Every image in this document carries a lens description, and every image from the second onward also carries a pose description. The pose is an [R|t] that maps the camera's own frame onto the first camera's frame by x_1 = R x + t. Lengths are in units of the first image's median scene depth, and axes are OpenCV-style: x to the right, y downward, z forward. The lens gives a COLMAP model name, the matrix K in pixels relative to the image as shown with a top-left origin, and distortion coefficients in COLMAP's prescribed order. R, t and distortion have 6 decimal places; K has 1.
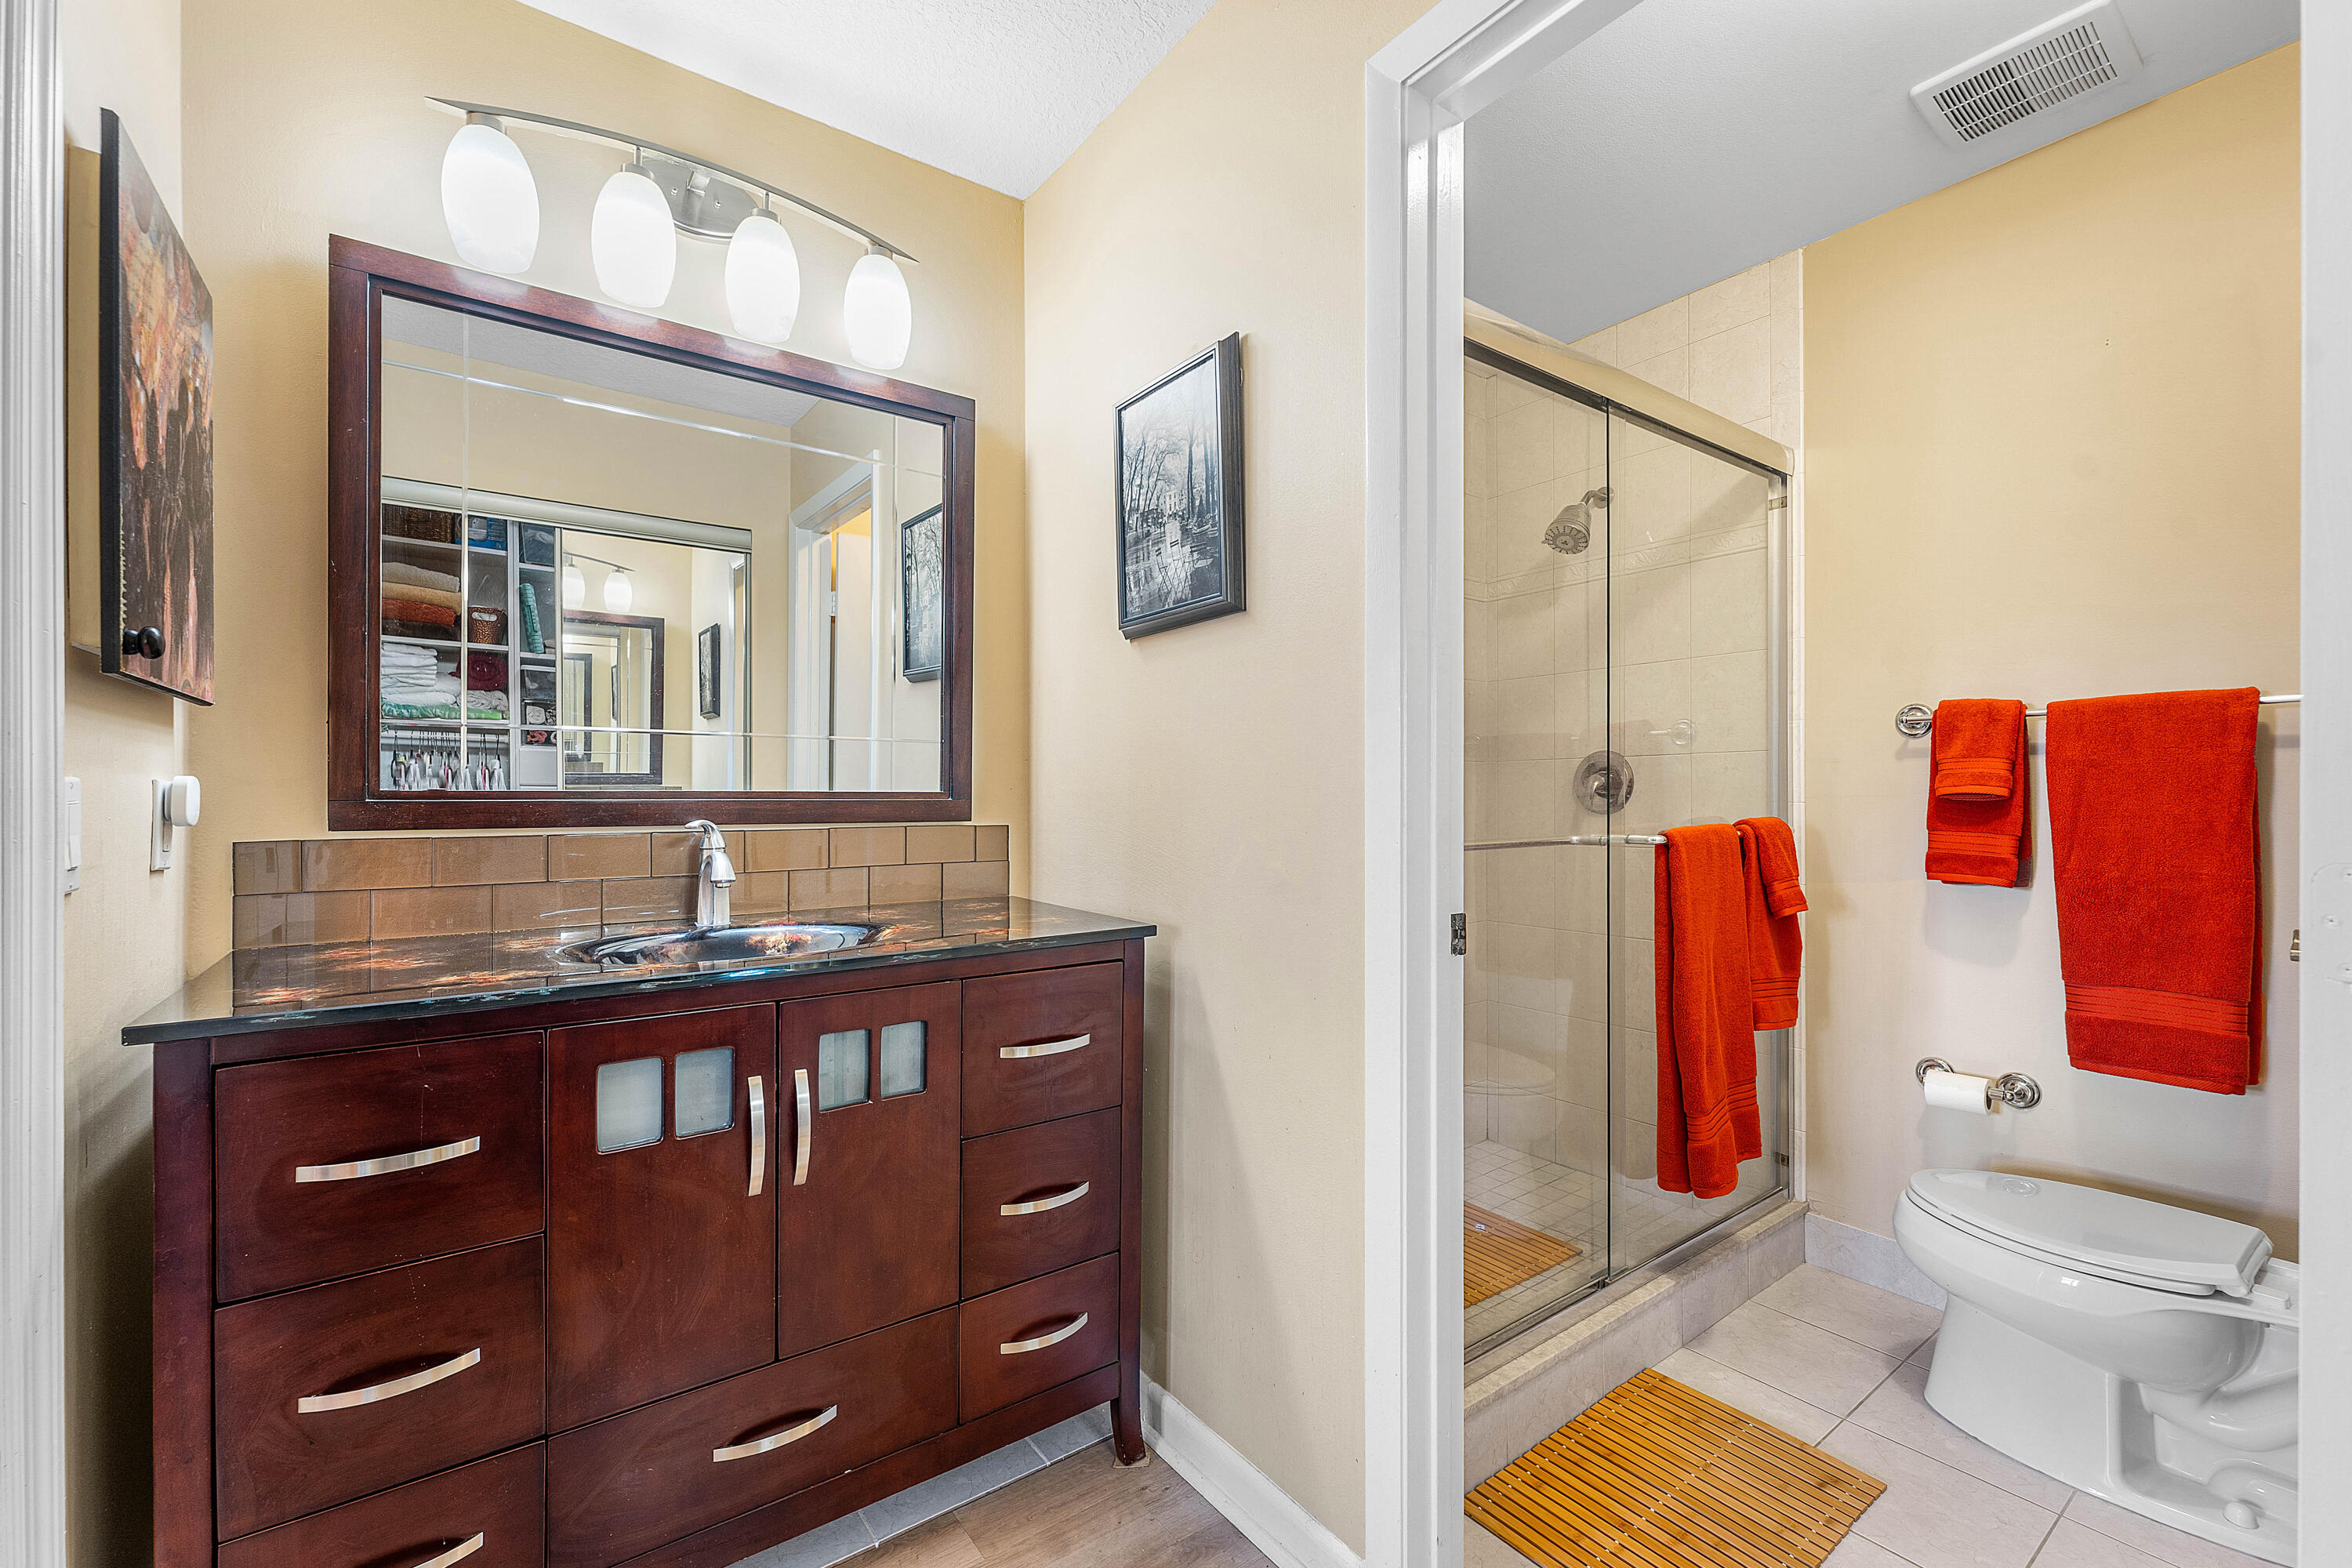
lens RADIAL K [[978.3, 0, 1185.3], [0, 978.3, 811.0], [0, 0, 1]] dist [0.000836, 0.000568]
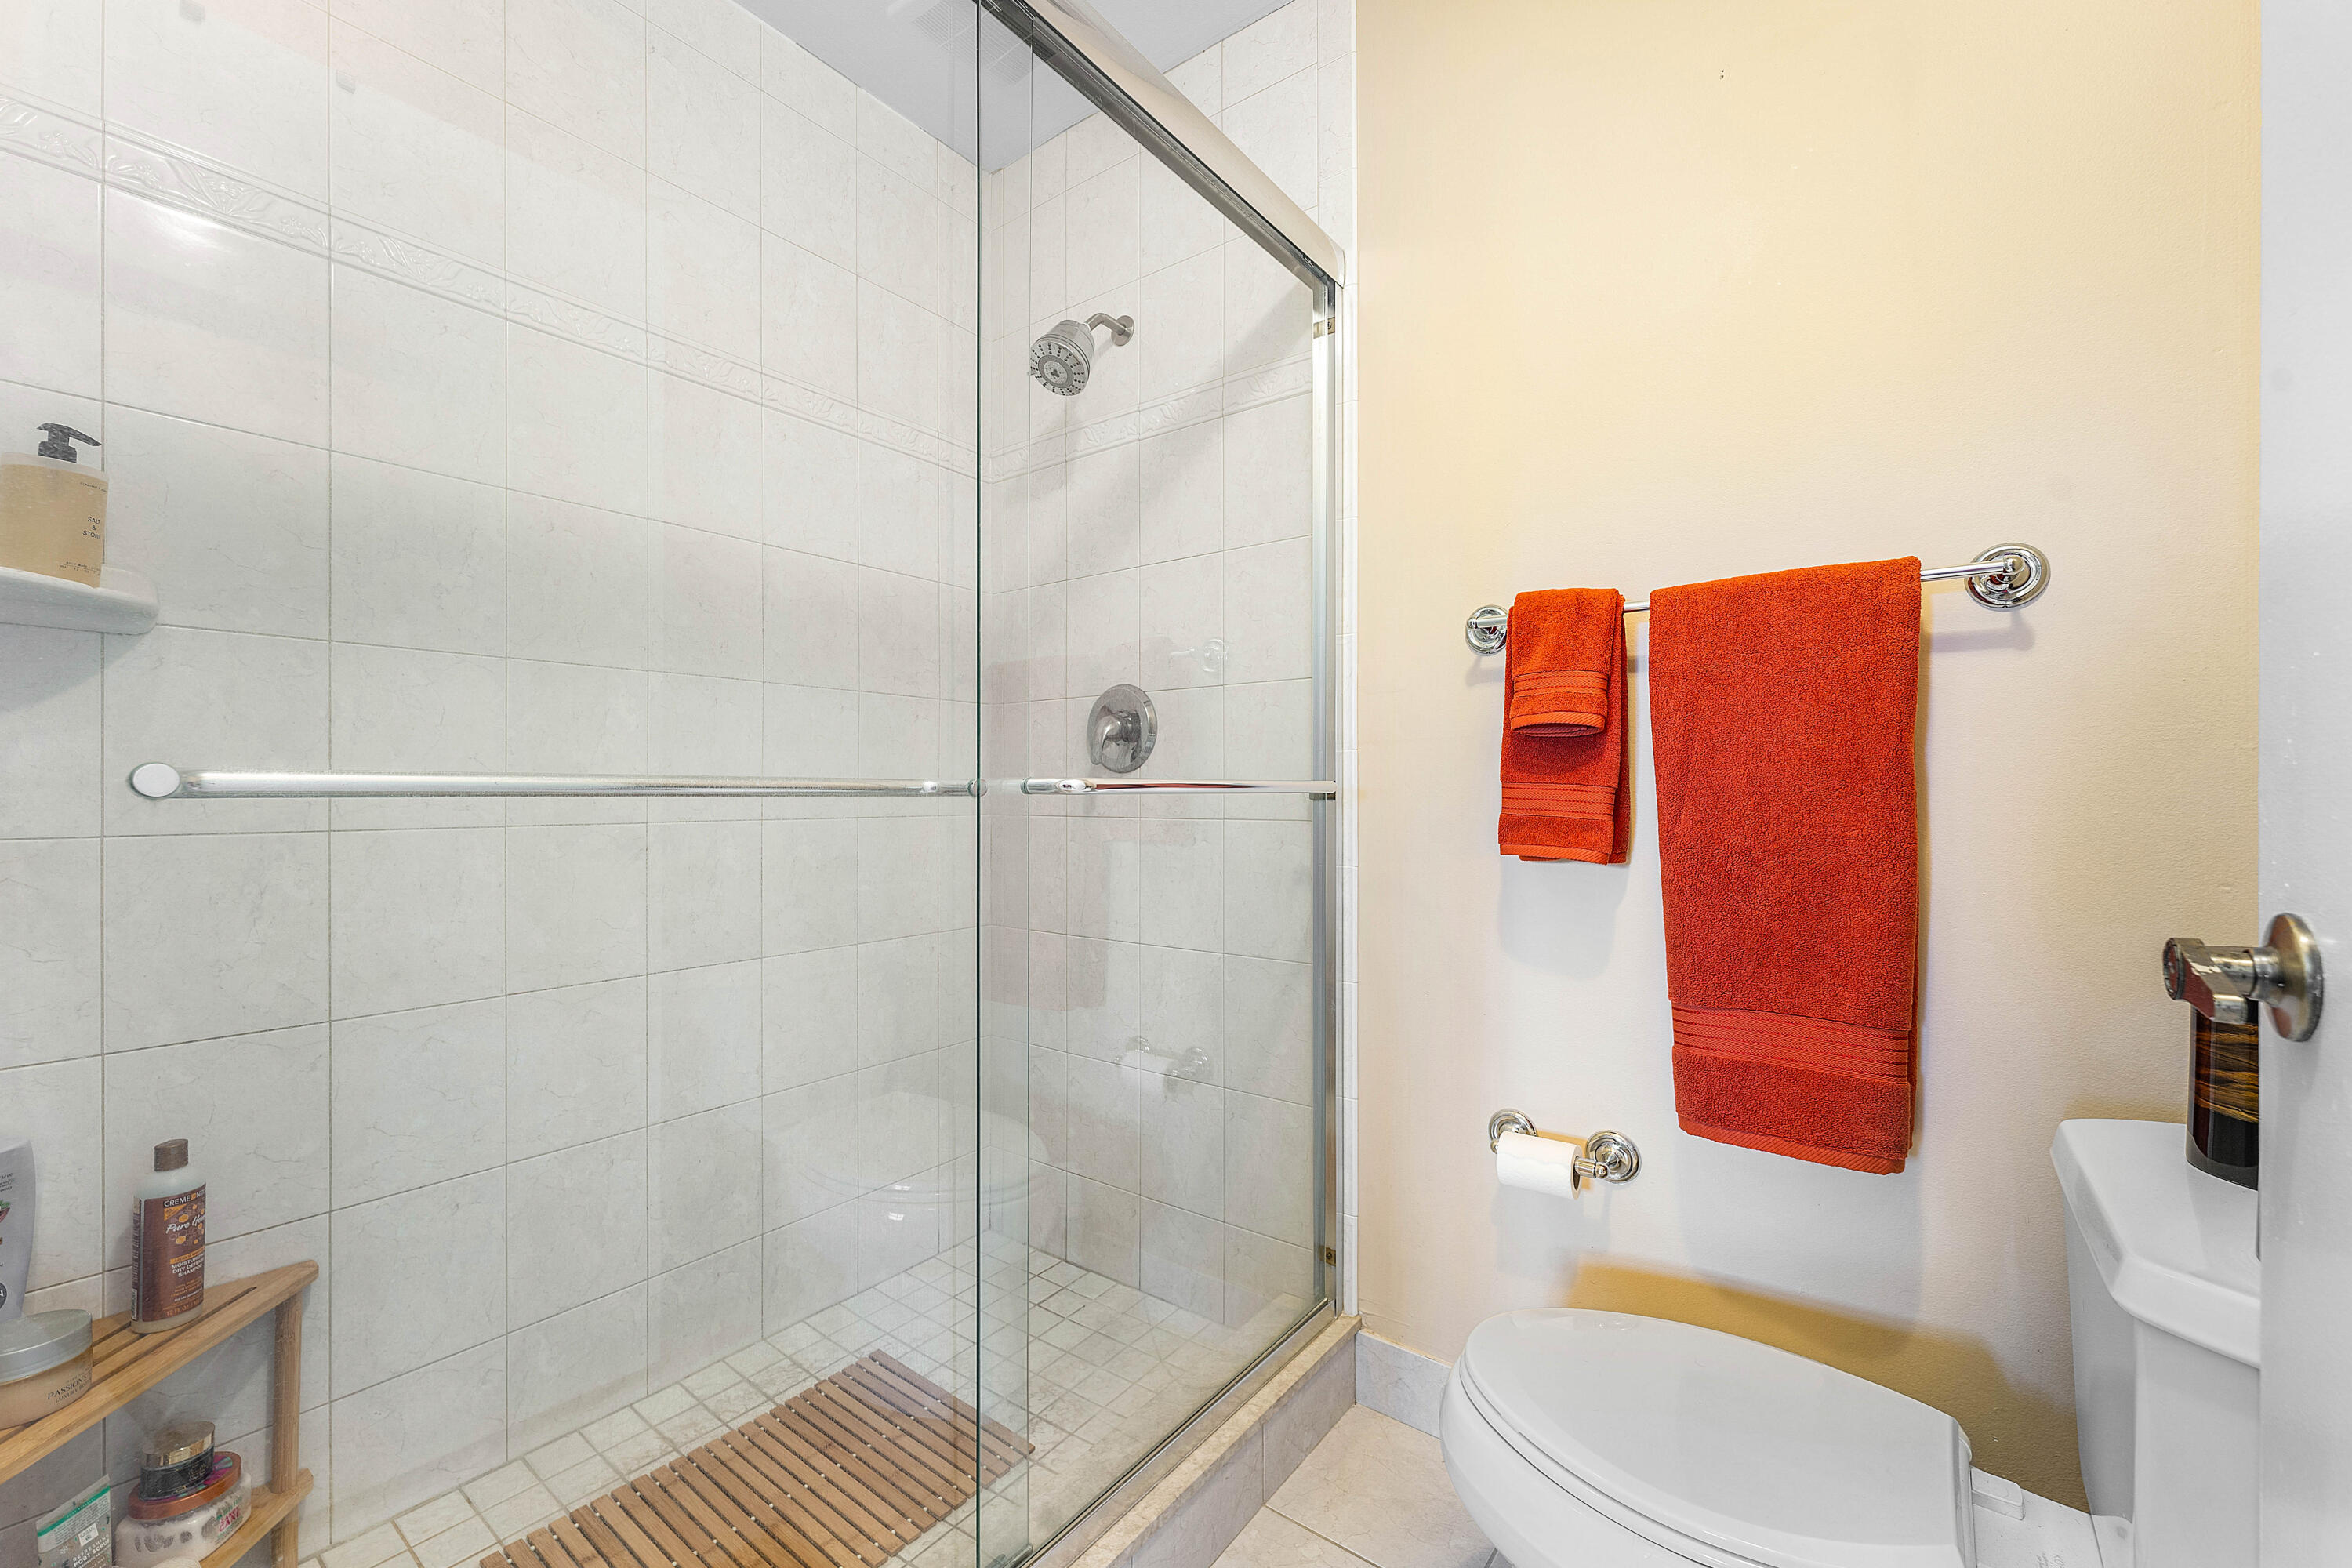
lens RADIAL K [[961.3, 0, 1149.4], [0, 961.3, 807.6], [0, 0, 1]] dist [-0.001637, -0.000163]
pose [[0.965491, 0.002075, 0.260430, 0.366511], [-0.001889, 0.999998, -0.000964, 0.040367], [-0.260431, 0.000439, 0.965492, 0.440939]]
